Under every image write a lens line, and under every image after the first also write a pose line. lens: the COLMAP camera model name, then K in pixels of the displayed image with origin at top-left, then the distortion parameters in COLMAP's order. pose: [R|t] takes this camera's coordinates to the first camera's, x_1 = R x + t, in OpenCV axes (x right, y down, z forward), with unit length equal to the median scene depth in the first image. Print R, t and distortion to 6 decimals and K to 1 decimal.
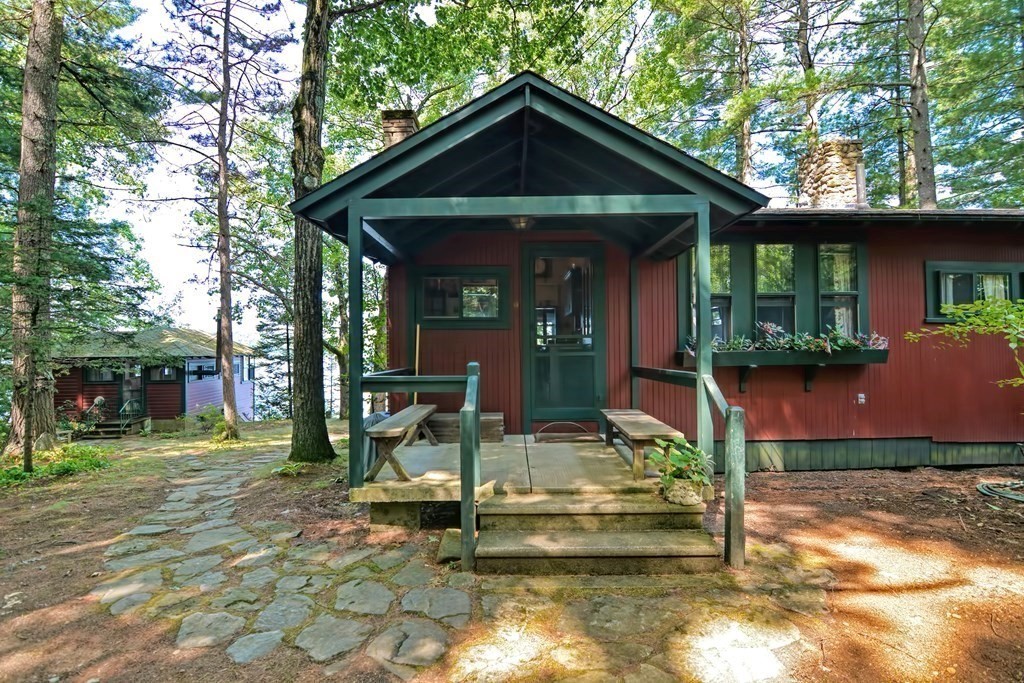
lens RADIAL K [[504.3, 0, 512.0], [0, 504.3, 341.5], [0, 0, 1]] dist [0.000219, -0.014027]
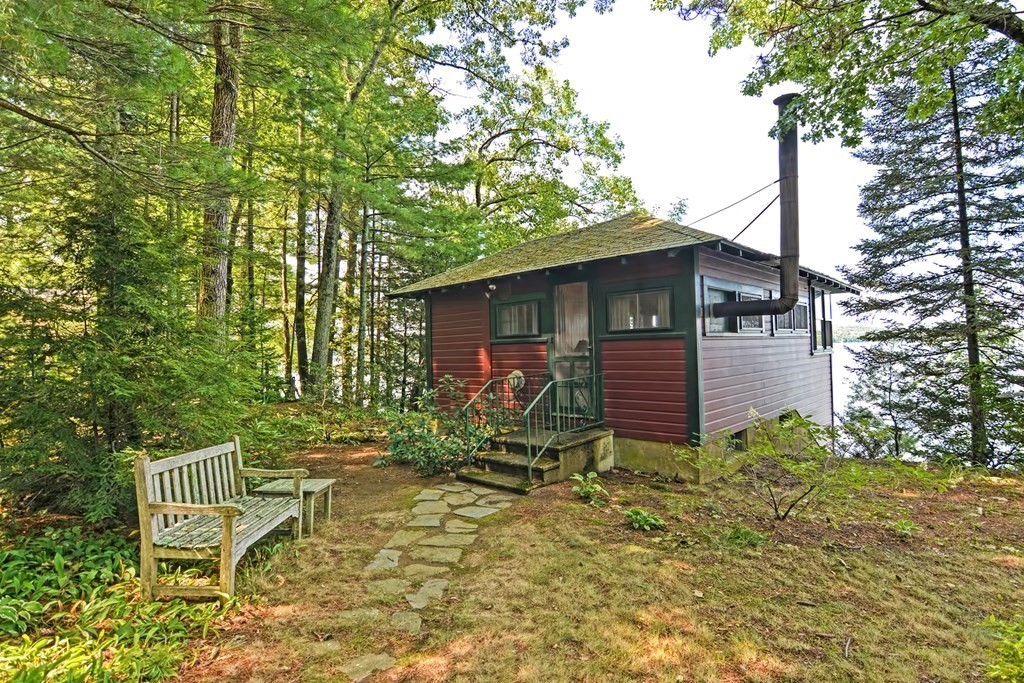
lens RADIAL K [[504.3, 0, 512.0], [0, 504.3, 341.5], [0, 0, 1]] dist [0.000219, -0.014027]
pose [[0.621546, -0.024013, -0.783010, -0.493215], [0.030221, 0.999521, -0.006663, 0.088976], [0.782795, -0.019522, 0.621974, 0.742252]]
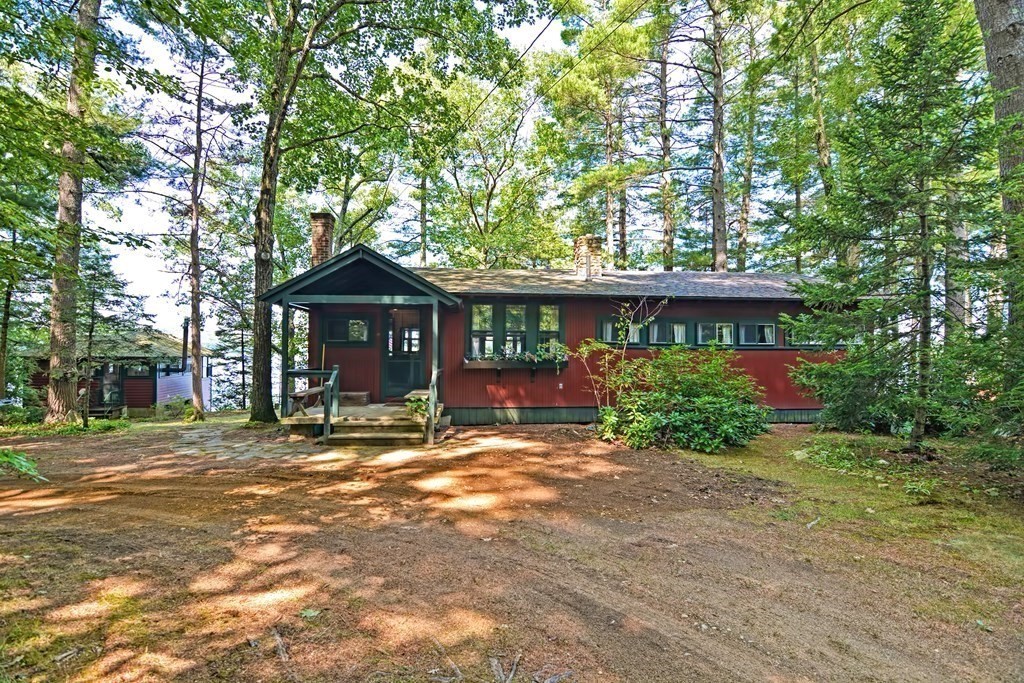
lens RADIAL K [[504.3, 0, 512.0], [0, 504.3, 341.5], [0, 0, 1]] dist [0.000219, -0.014027]
pose [[0.996559, 0.015830, 0.081364, 0.120579], [-0.015464, 0.999867, -0.005136, -0.015197], [-0.081435, 0.003860, 0.996671, -0.310772]]
